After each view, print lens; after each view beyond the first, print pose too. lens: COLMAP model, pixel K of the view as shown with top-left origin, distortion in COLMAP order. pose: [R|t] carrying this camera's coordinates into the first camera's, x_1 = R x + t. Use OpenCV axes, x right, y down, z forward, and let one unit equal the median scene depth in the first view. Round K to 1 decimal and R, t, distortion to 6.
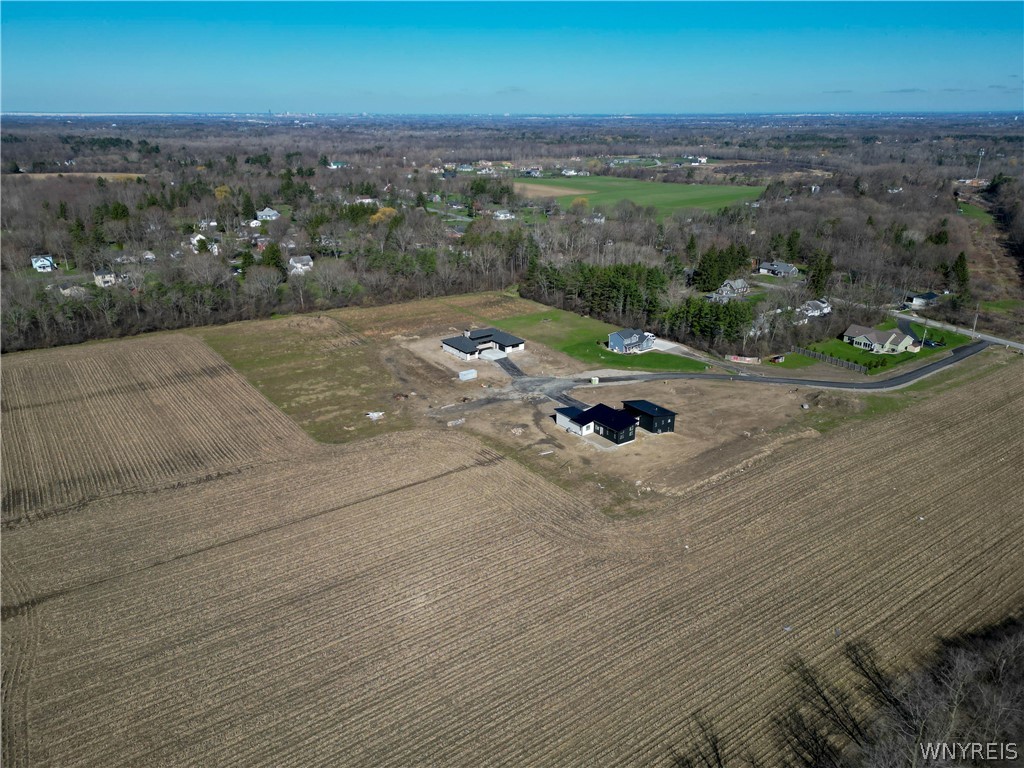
lens RADIAL K [[707.6, 0, 512.0], [0, 707.6, 384.0], [0, 0, 1]] dist [0.093360, -0.093893]
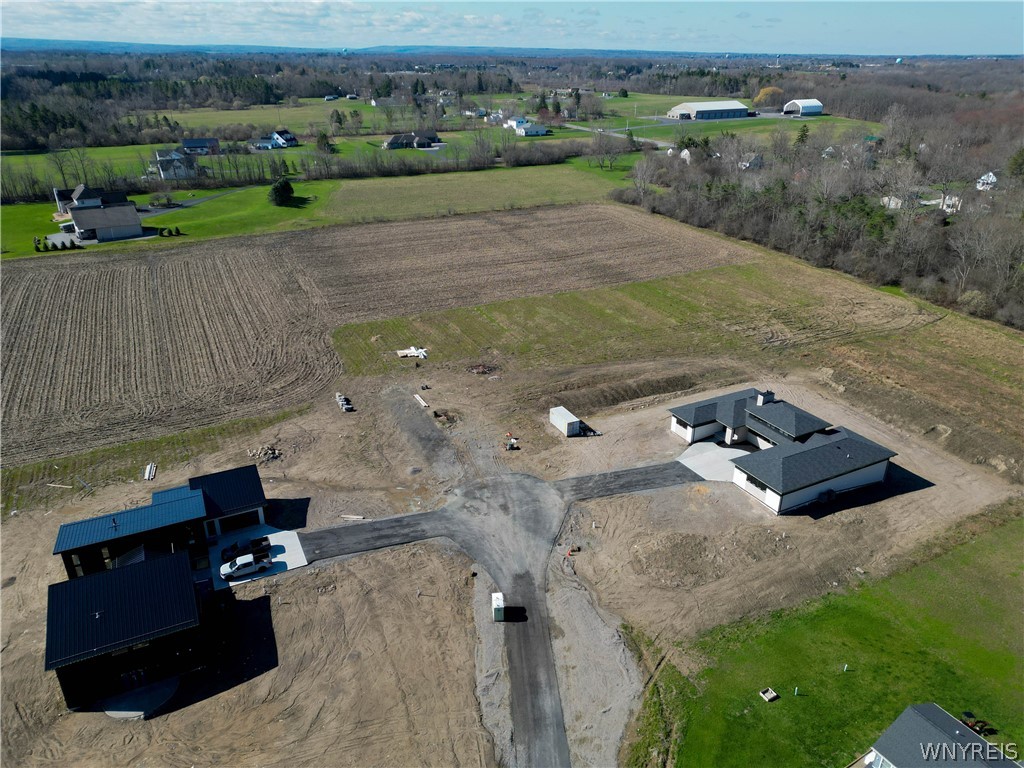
lens RADIAL K [[707.6, 0, 512.0], [0, 707.6, 384.0], [0, 0, 1]] dist [0.093360, -0.093893]
pose [[-0.164855, 0.412615, -0.895864, 0.320618], [-0.354861, 0.822656, 0.444198, -0.206344], [0.920270, 0.391135, 0.010802, 0.837315]]
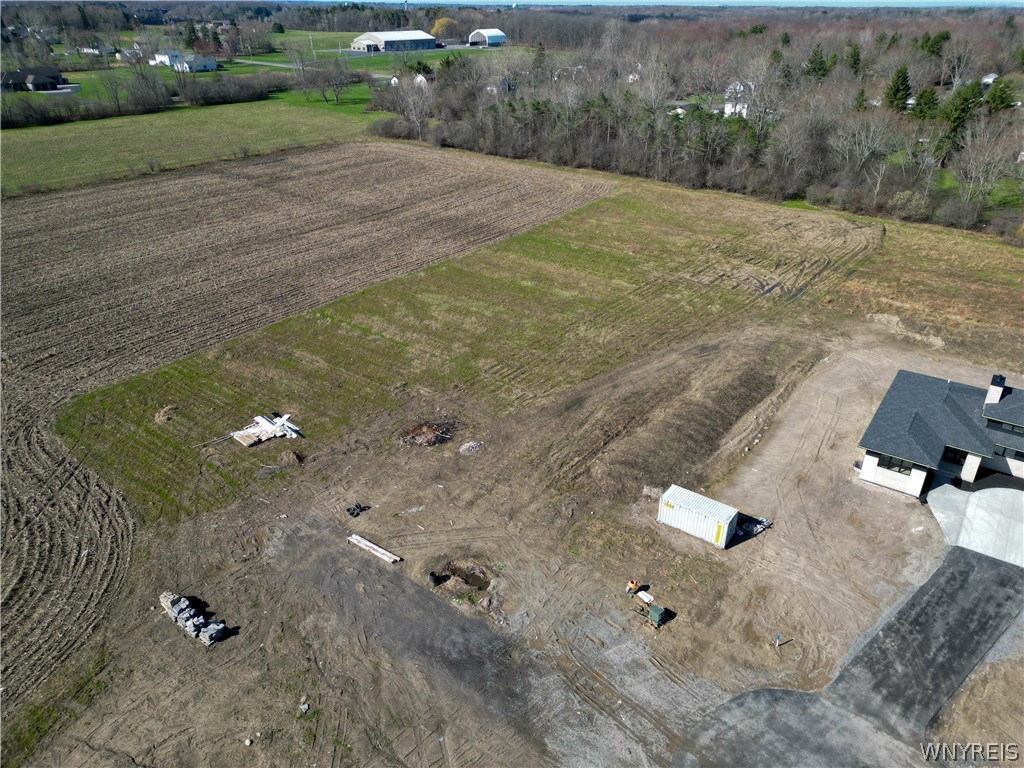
lens RADIAL K [[707.6, 0, 512.0], [0, 707.6, 384.0], [0, 0, 1]] dist [0.093360, -0.093893]
pose [[0.300513, 0.445793, -0.843185, 0.090892], [-0.340325, 0.875972, 0.341835, -0.099572], [0.890994, 0.184231, 0.414956, 0.734604]]
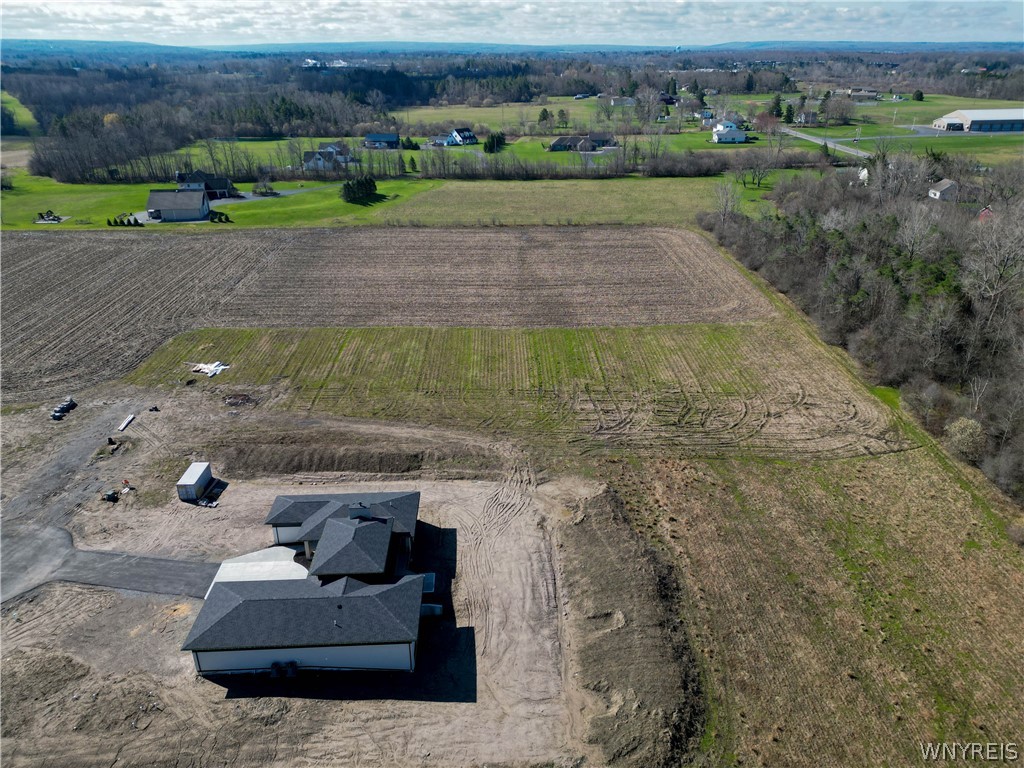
lens RADIAL K [[707.6, 0, 512.0], [0, 707.6, 384.0], [0, 0, 1]] dist [0.093360, -0.093893]
pose [[-0.566248, 0.347392, -0.747450, 0.109766], [-0.295183, 0.761221, 0.577416, -0.307056], [0.769565, 0.547596, -0.328496, 1.096793]]
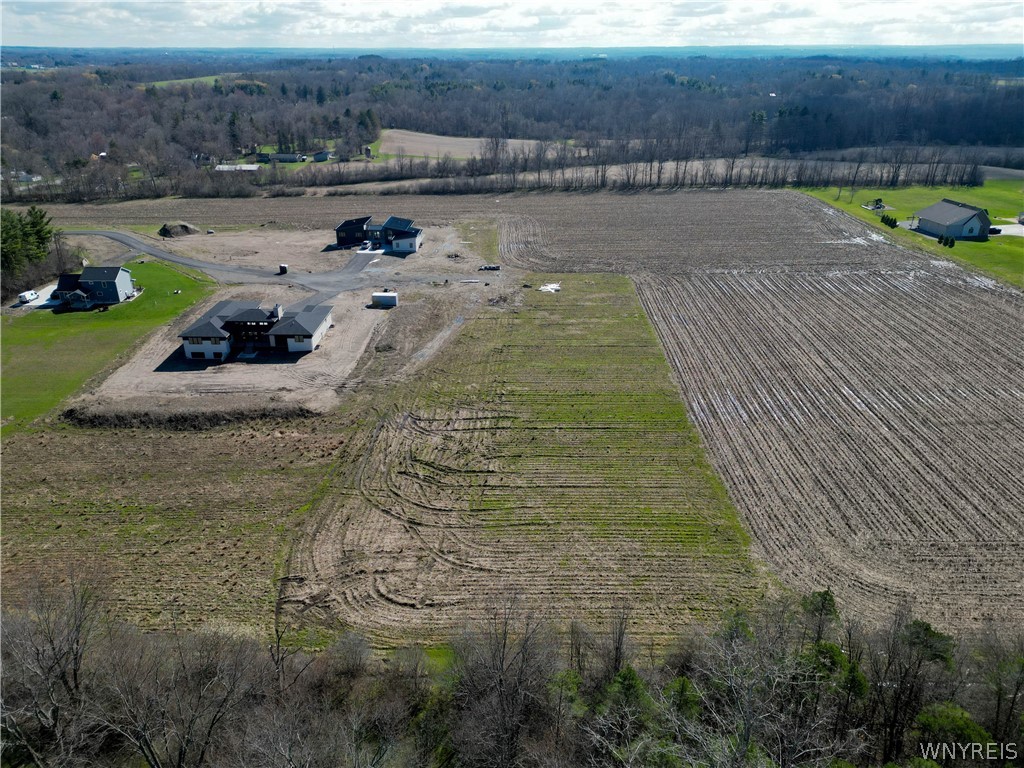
lens RADIAL K [[707.6, 0, 512.0], [0, 707.6, 384.0], [0, 0, 1]] dist [0.093360, -0.093893]
pose [[-0.796516, -0.256980, 0.547287, -0.504152], [0.210893, 0.730245, 0.649820, -0.338260], [-0.566644, 0.633011, -0.527457, 1.192328]]
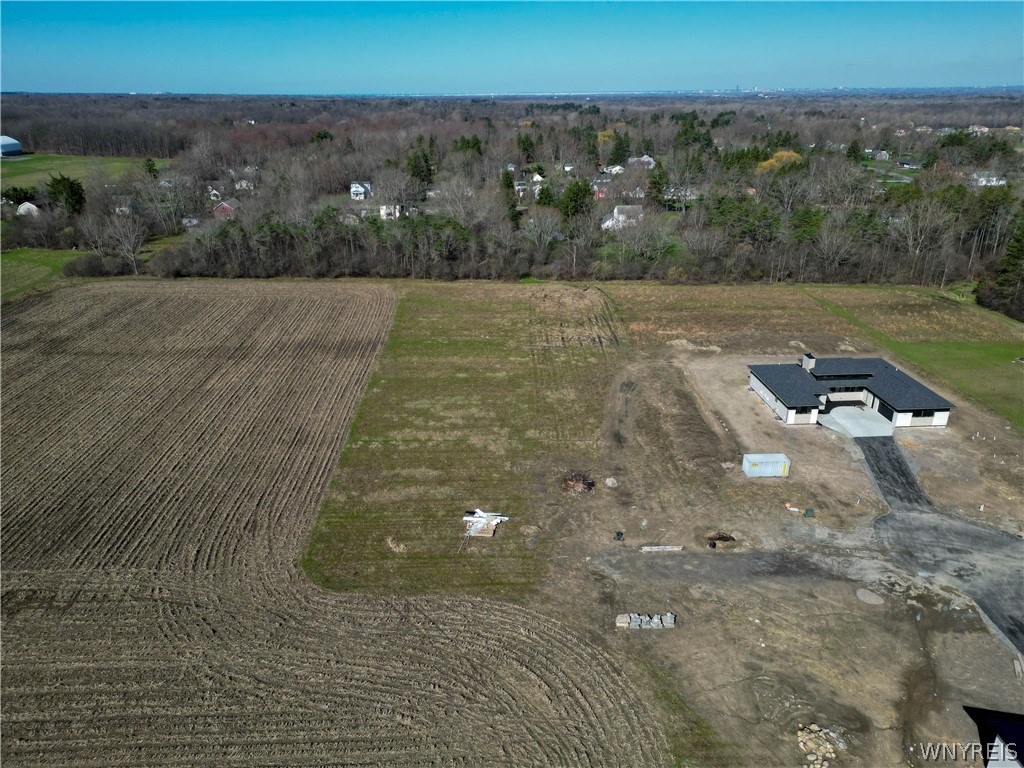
lens RADIAL K [[707.6, 0, 512.0], [0, 707.6, 384.0], [0, 0, 1]] dist [0.093360, -0.093893]
pose [[0.831605, 0.206588, -0.515514, 0.018477], [-0.192503, 0.977918, 0.081356, -0.057193], [0.520937, 0.031582, 0.853010, 0.493587]]
